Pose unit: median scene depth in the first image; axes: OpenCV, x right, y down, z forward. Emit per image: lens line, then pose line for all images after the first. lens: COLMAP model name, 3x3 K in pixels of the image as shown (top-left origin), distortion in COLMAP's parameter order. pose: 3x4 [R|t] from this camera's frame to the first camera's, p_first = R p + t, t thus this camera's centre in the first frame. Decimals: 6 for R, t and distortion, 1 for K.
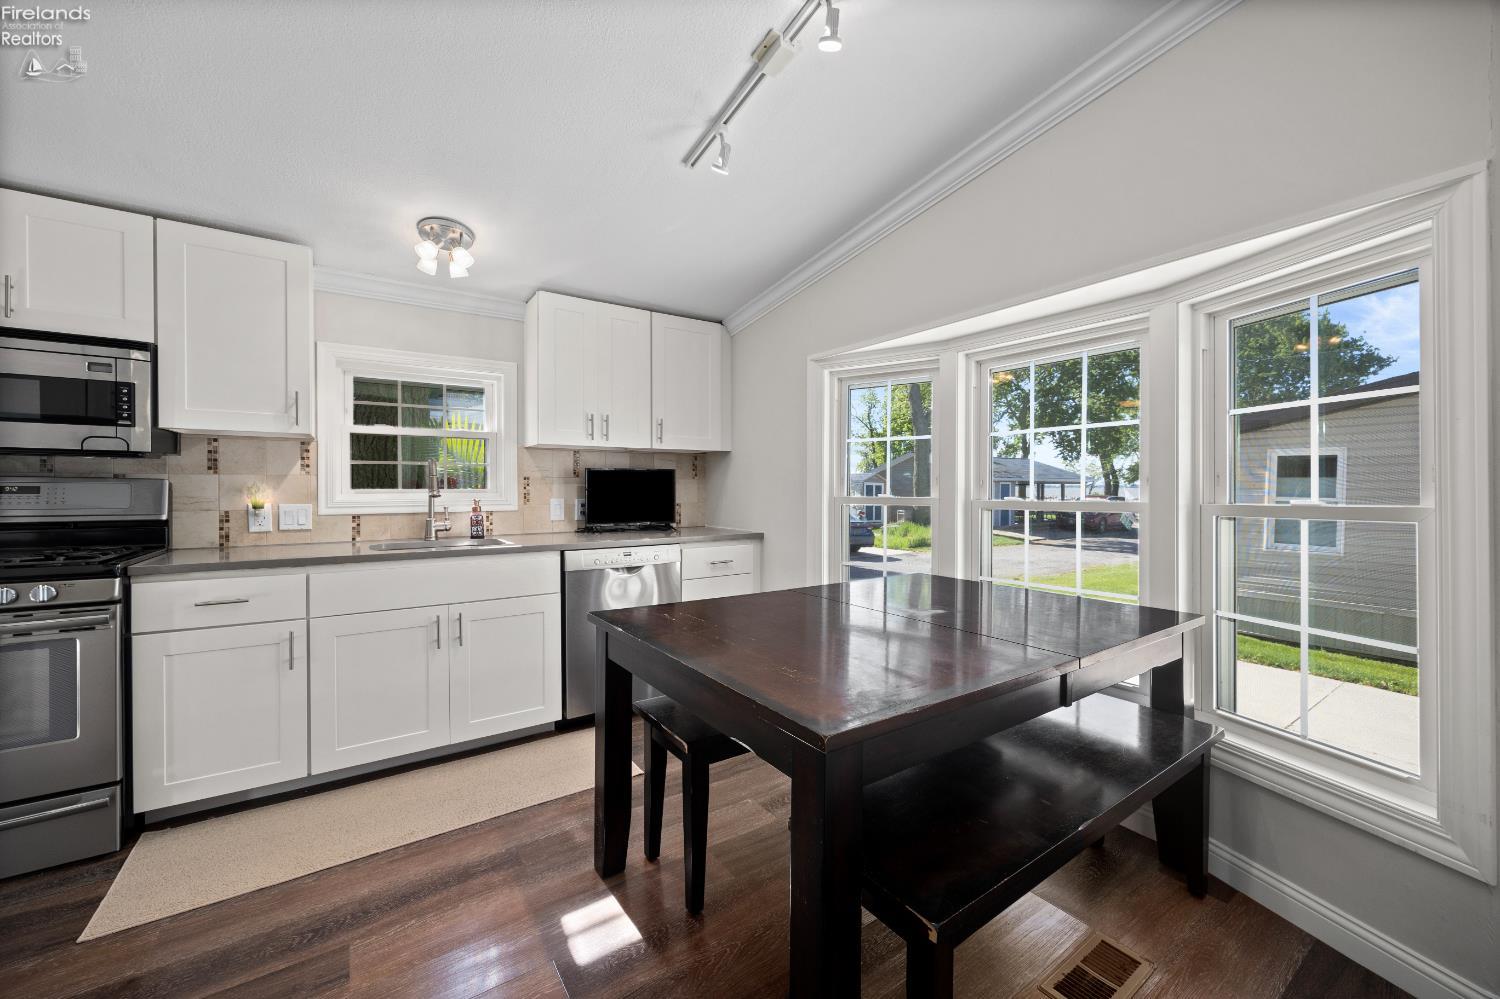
lens RADIAL K [[580.5, 0, 752.8], [0, 580.5, 494.5], [0, 0, 1]] dist [-0.003254, -0.000124]
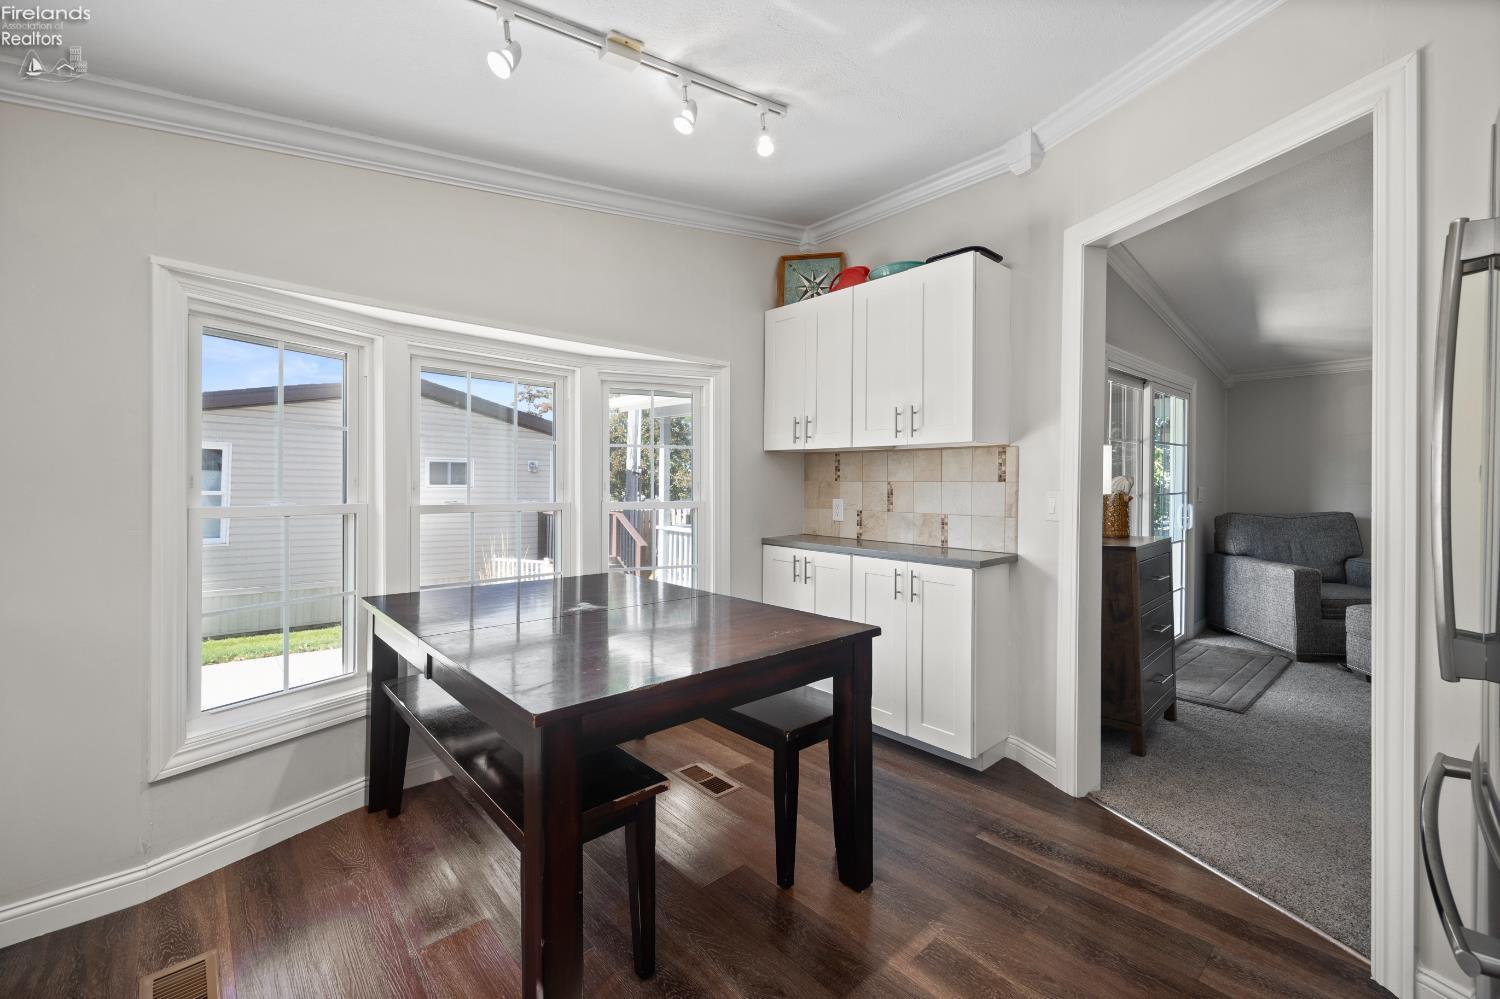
lens RADIAL K [[615.1, 0, 750.1], [0, 615.1, 484.7], [0, 0, 1]] dist [-0.000892, -0.000018]
pose [[-0.135391, -0.003814, 0.990785, -0.663221], [-0.001948, 0.999992, 0.003584, -0.026778], [-0.990790, -0.001444, -0.135397, 0.605002]]
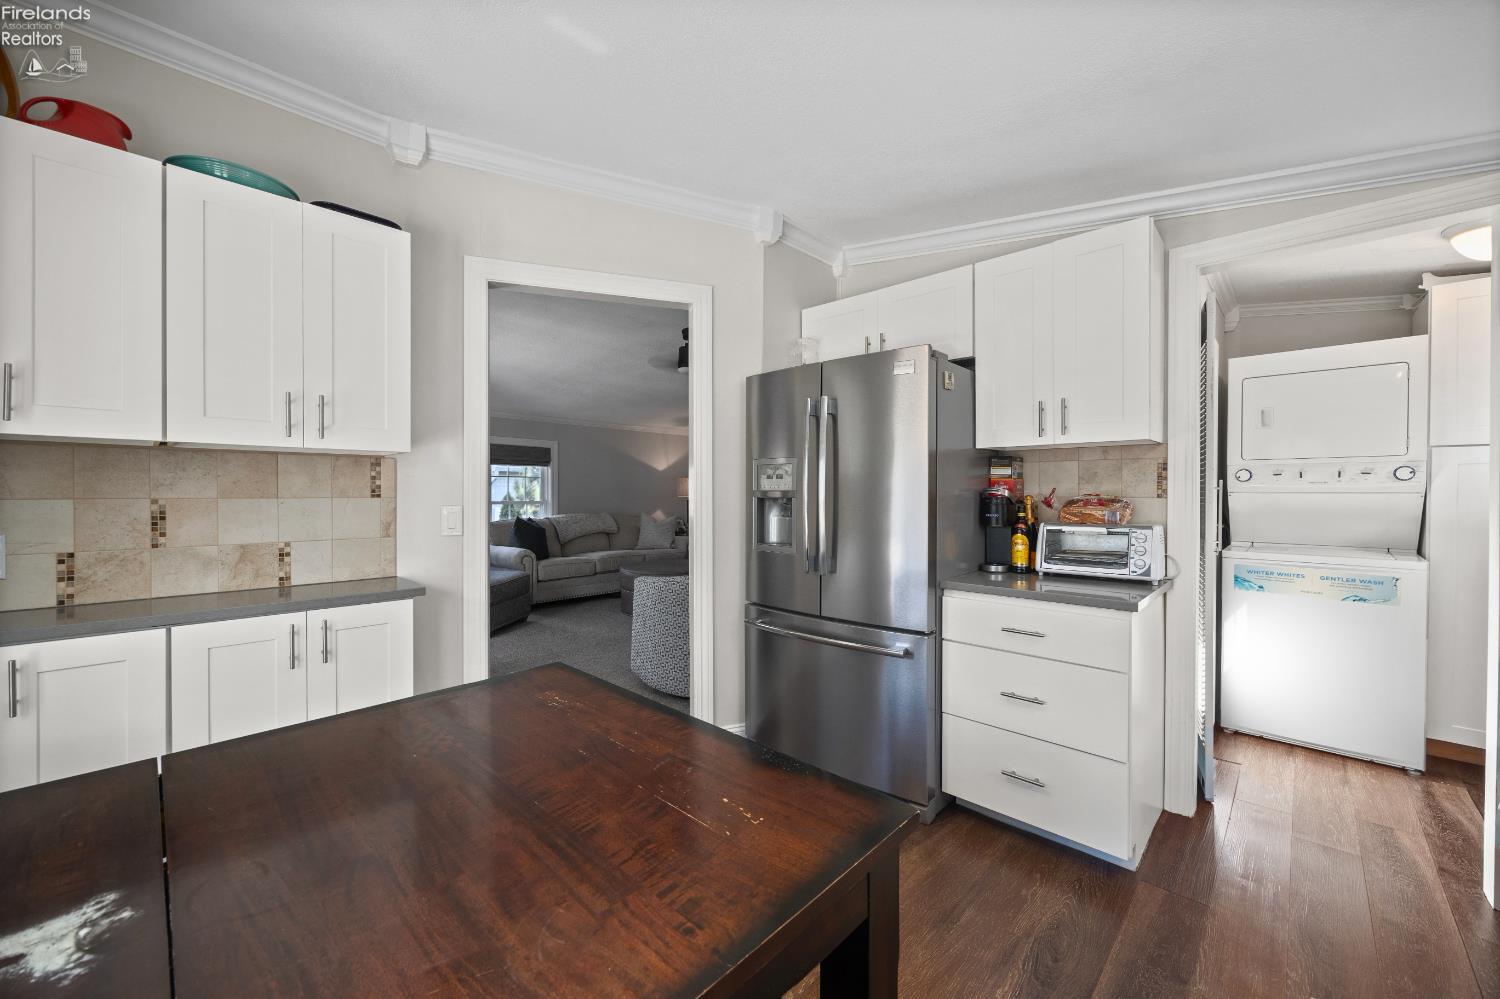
lens RADIAL K [[585.2, 0, 753.1], [0, 585.2, 492.6], [0, 0, 1]] dist [0.015073, 0.000198]
pose [[-0.978214, -0.001494, -0.207593, -0.032807], [-0.002229, 0.999992, 0.003305, -0.040798], [0.207586, 0.003696, -0.978210, 1.027194]]
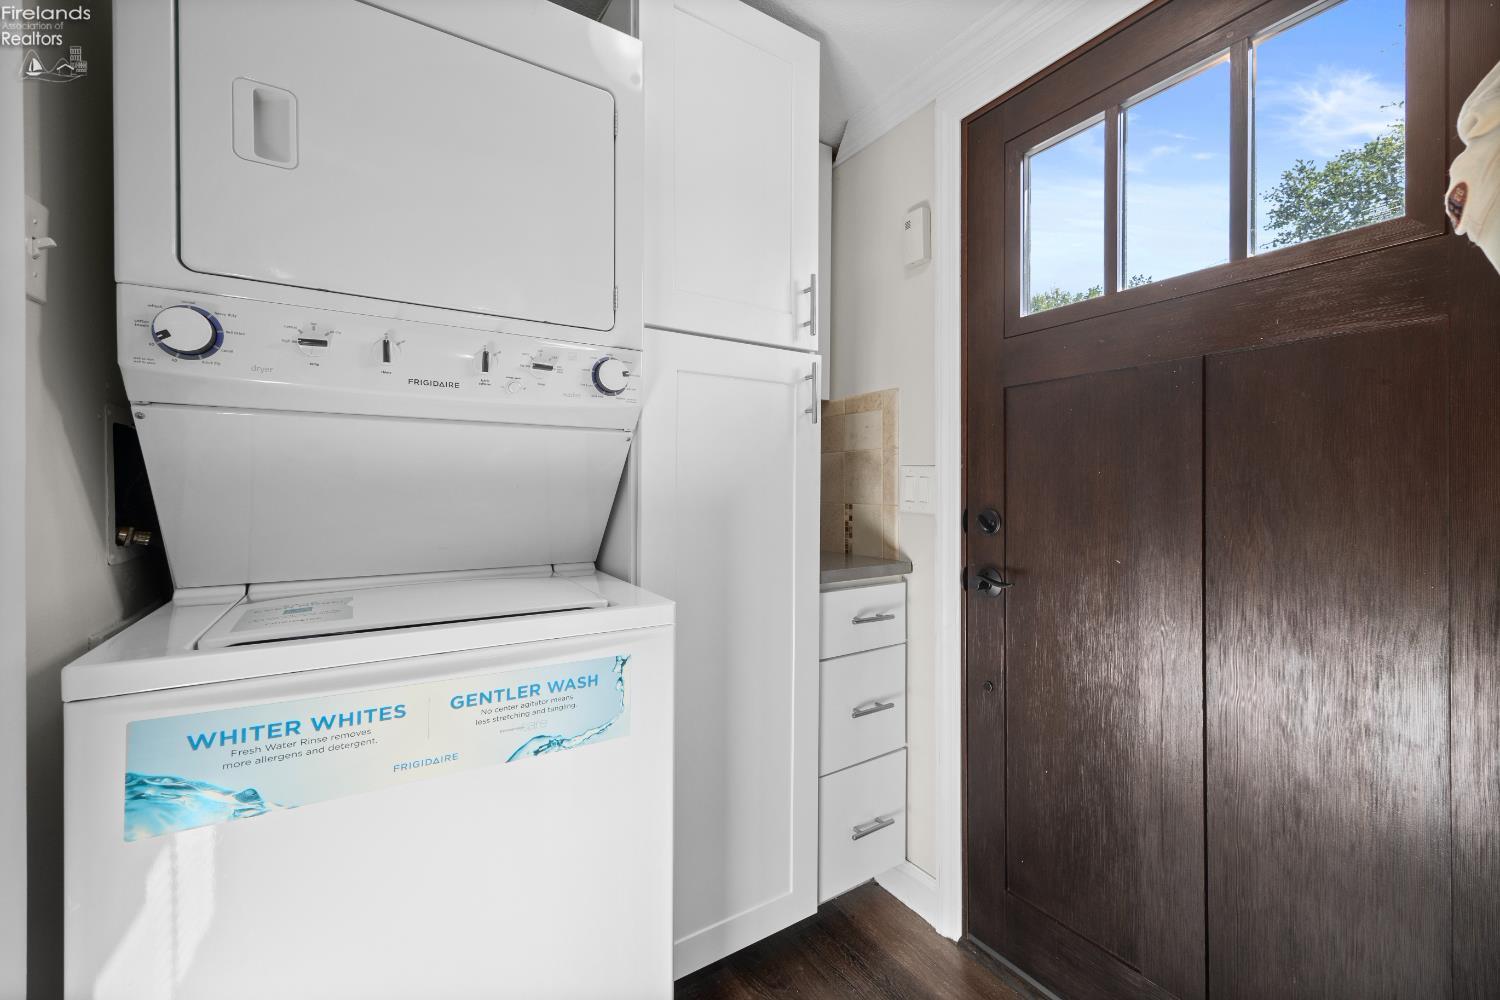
lens RADIAL K [[585.2, 0, 753.1], [0, 585.2, 493.1], [0, 0, 1]] dist [0.015073, 0.000198]
pose [[-0.035847, 0.005478, -0.999342, -0.978280], [0.001219, 0.999984, 0.005438, 0.005216], [0.999357, -0.001023, -0.035854, 0.345583]]
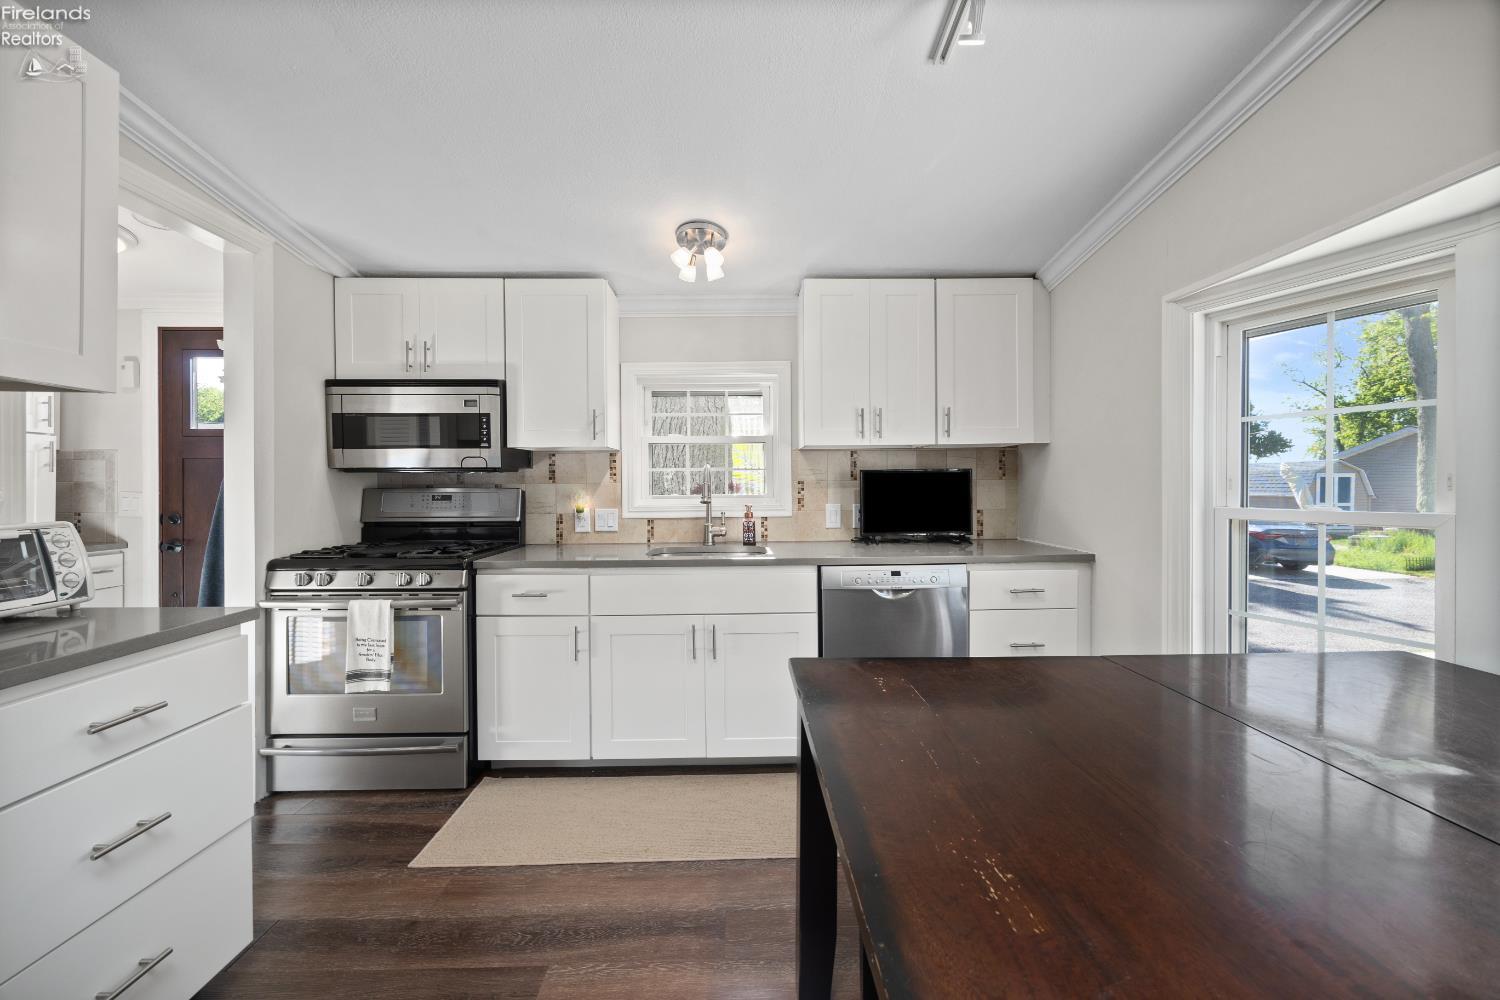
lens RADIAL K [[583.6, 0, 748.6], [0, 583.6, 489.9], [0, 0, 1]] dist [-0.002270, 0.000020]
pose [[0.833221, -0.002936, -0.552932, 0.079495], [0.002732, 0.999996, -0.001193, -0.018555], [0.552933, -0.000517, 0.833226, 0.207555]]
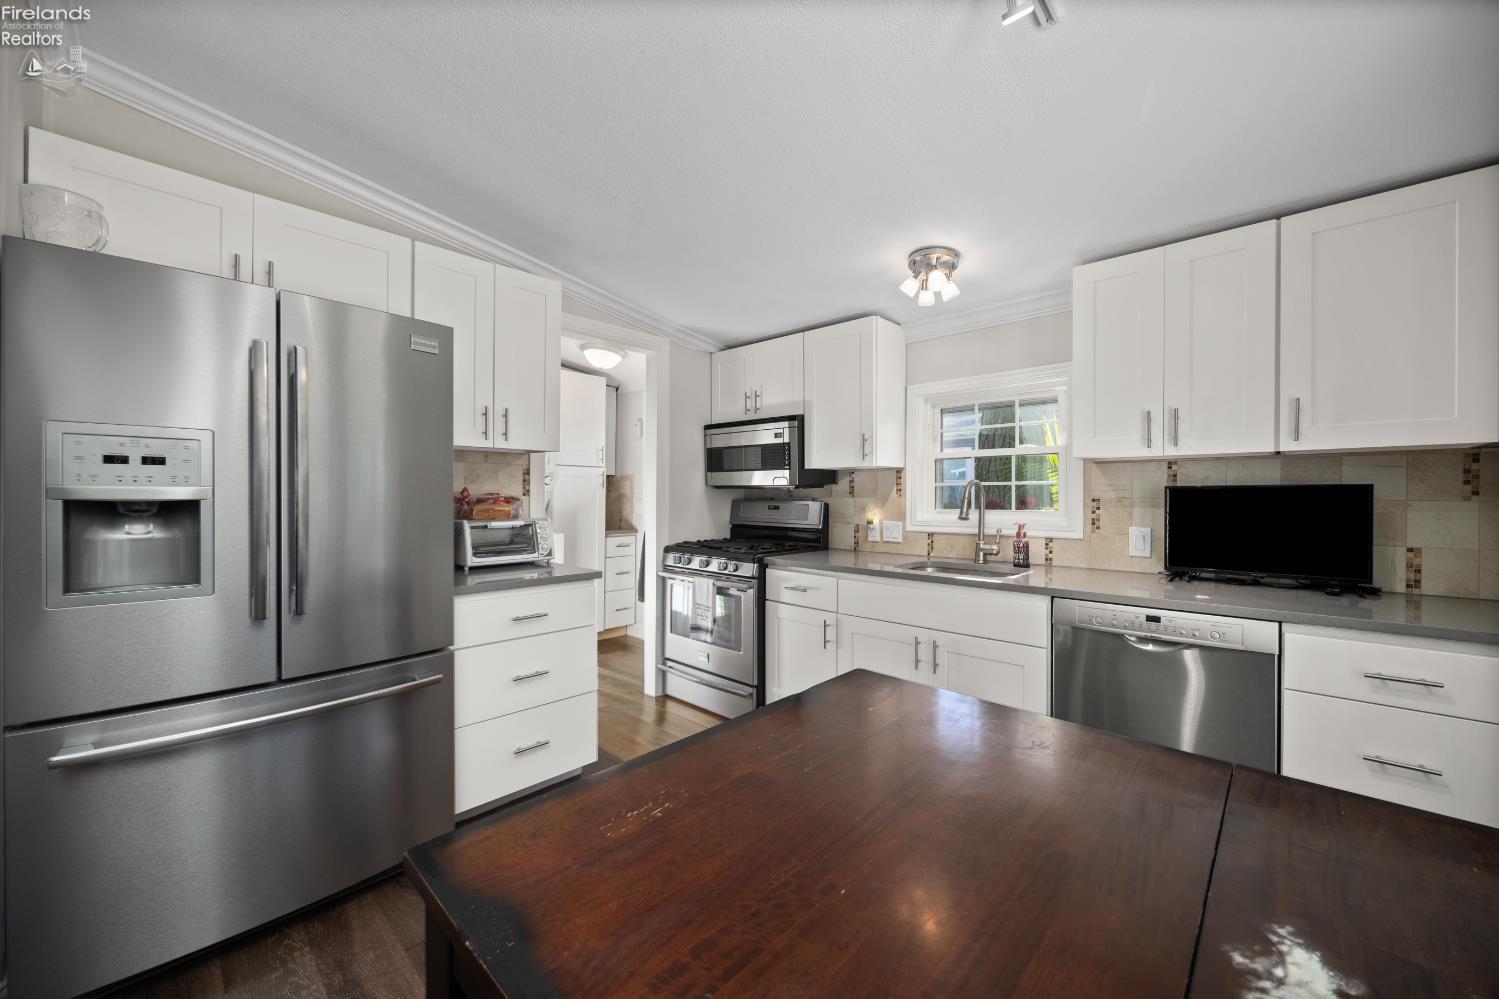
lens RADIAL K [[577.6, 0, 749.5], [0, 577.6, 499.5], [0, 0, 1]] dist [-0.002739, -0.000181]
pose [[0.203890, 0.009645, -0.978946, 0.372412], [-0.010023, 0.999920, 0.007764, -0.037755], [0.978943, 0.008229, 0.203970, 0.463399]]
